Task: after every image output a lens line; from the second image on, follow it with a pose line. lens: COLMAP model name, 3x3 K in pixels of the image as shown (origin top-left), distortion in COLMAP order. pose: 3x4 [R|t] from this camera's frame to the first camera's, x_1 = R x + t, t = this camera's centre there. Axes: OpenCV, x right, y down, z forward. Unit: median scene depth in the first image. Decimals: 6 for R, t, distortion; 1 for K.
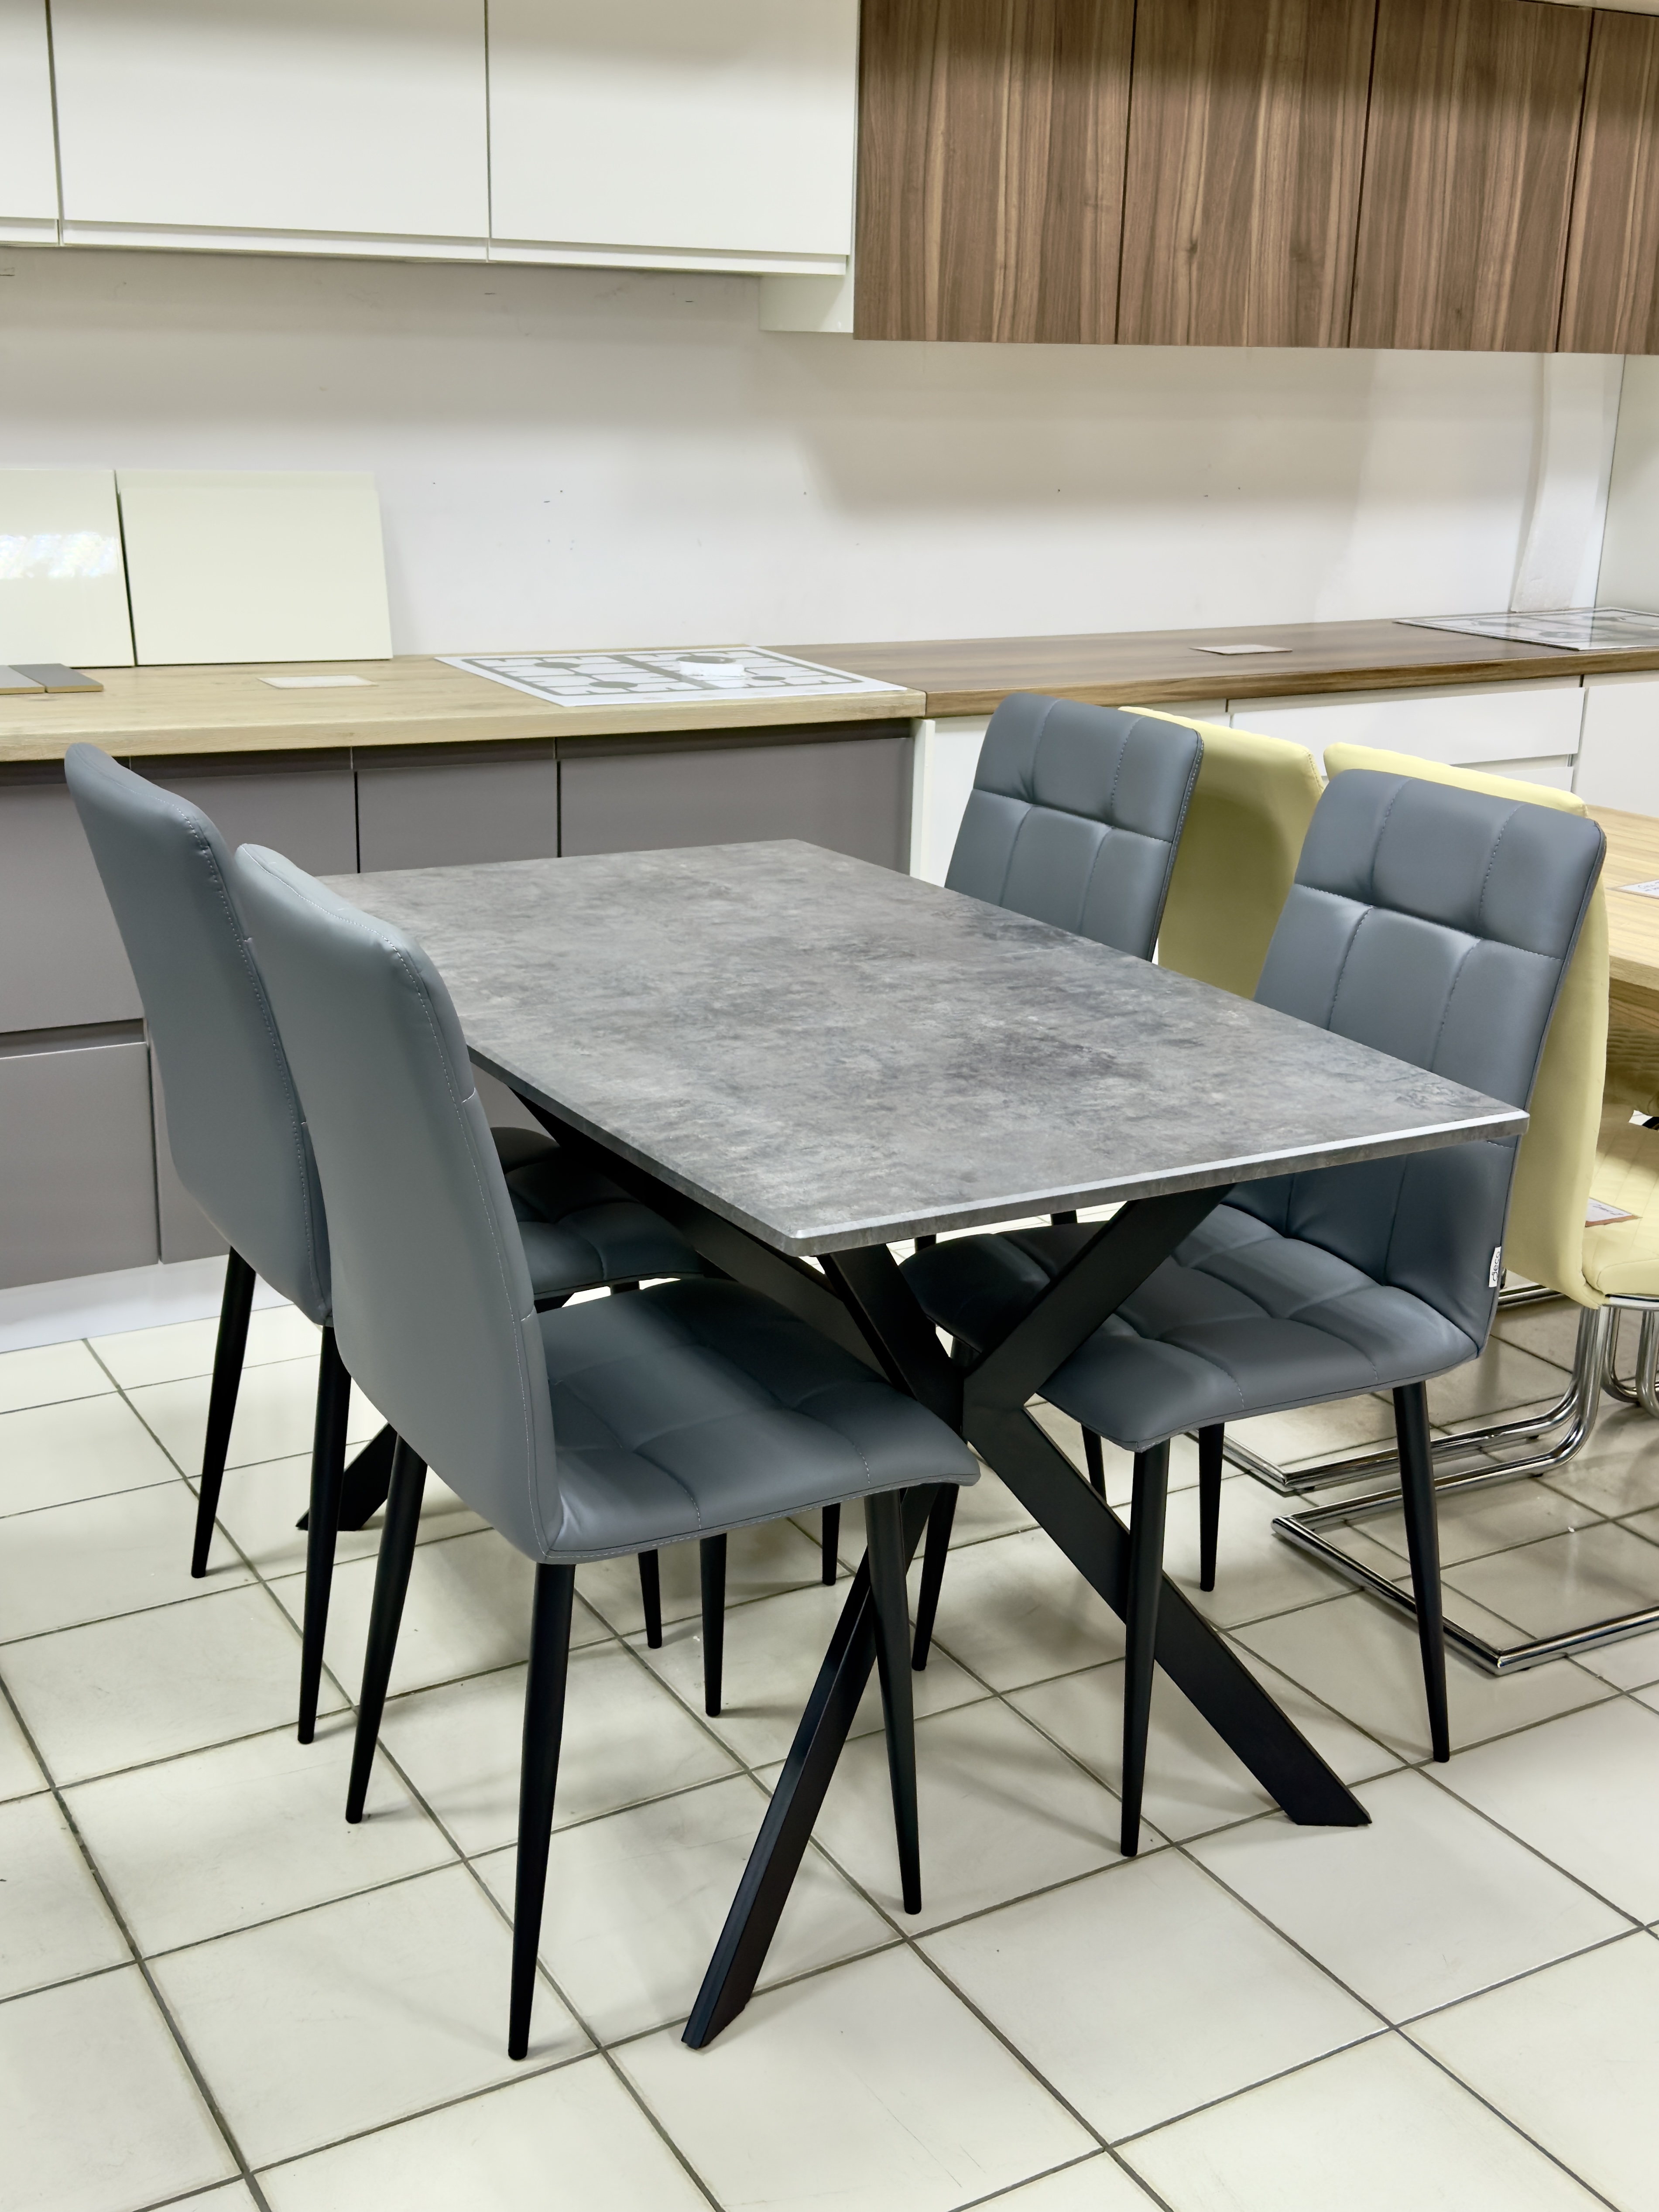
lens RADIAL K [[2512.2, 0, 829.5], [0, 2512.2, 1106.0], [0, 0, 1]] dist [0.122971, -0.265553]
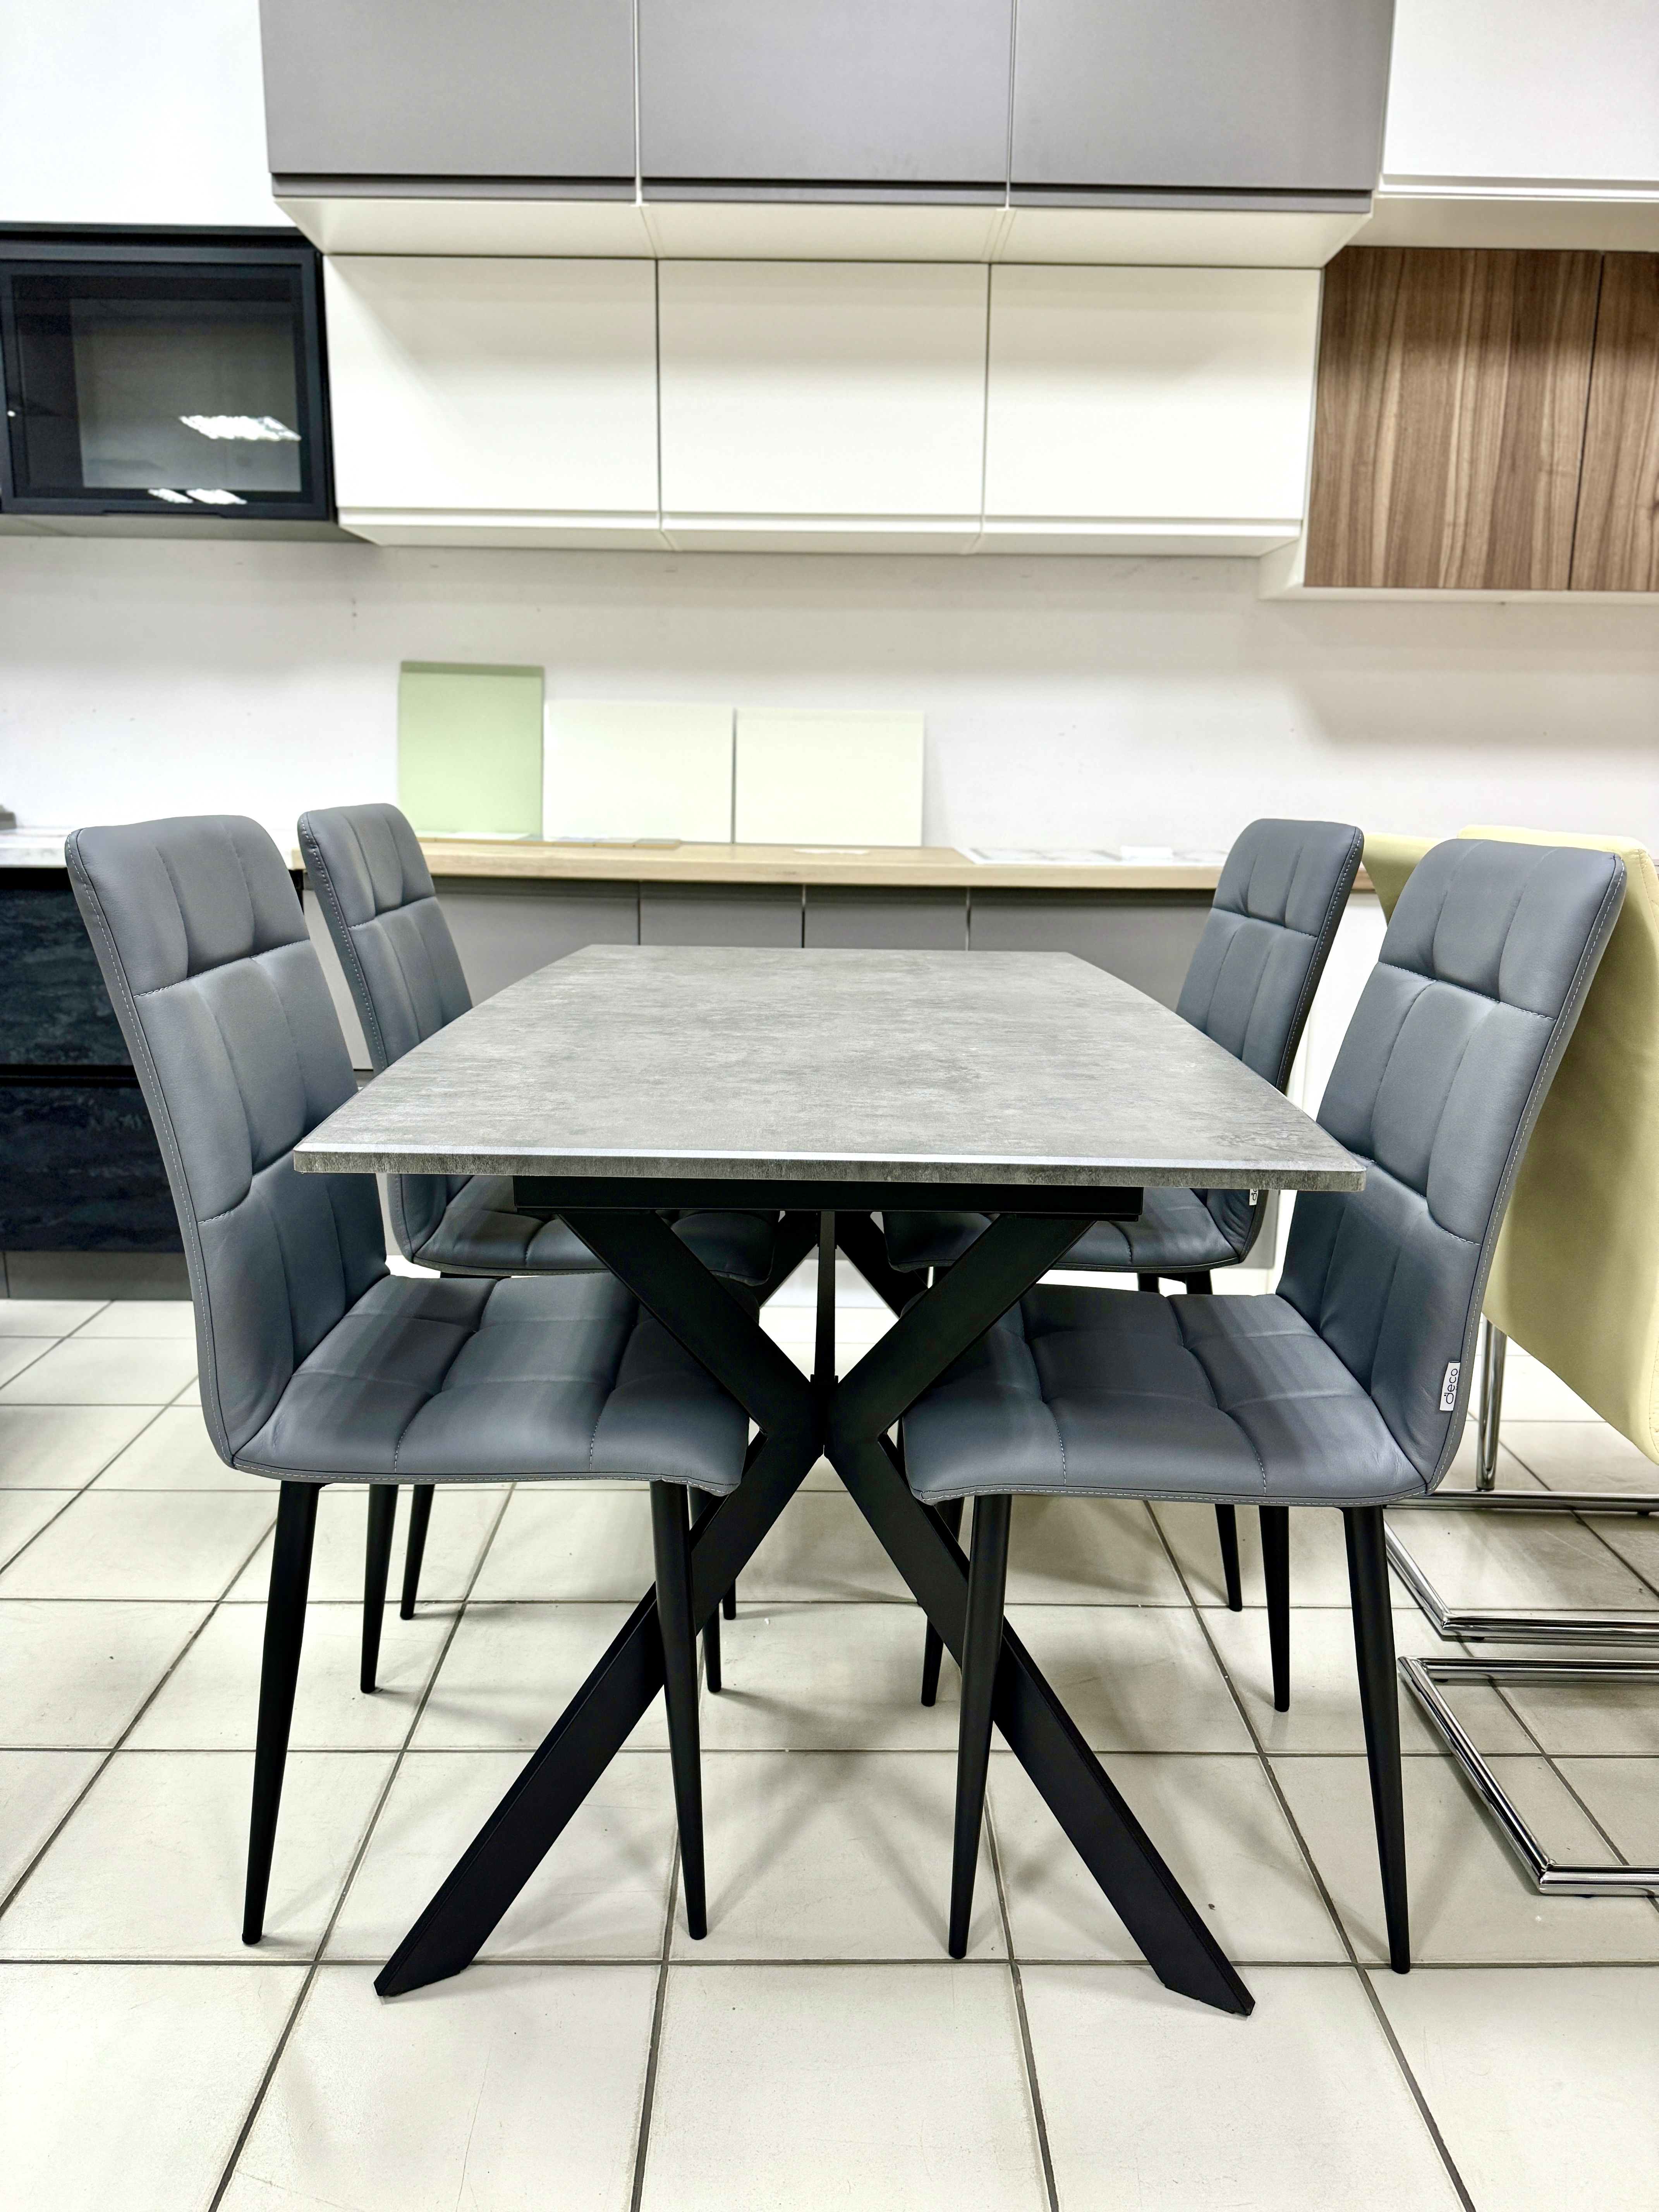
lens RADIAL K [[1593.1, 0, 829.5], [0, 1593.1, 1106.0], [0, 0, 1]] dist [-0.000543, -0.002811]
pose [[0.866153, 0.087605, -0.492041, 0.238014], [-0.140814, 0.987409, -0.072076, 0.028529], [0.479532, 0.131716, 0.867583, 0.311498]]
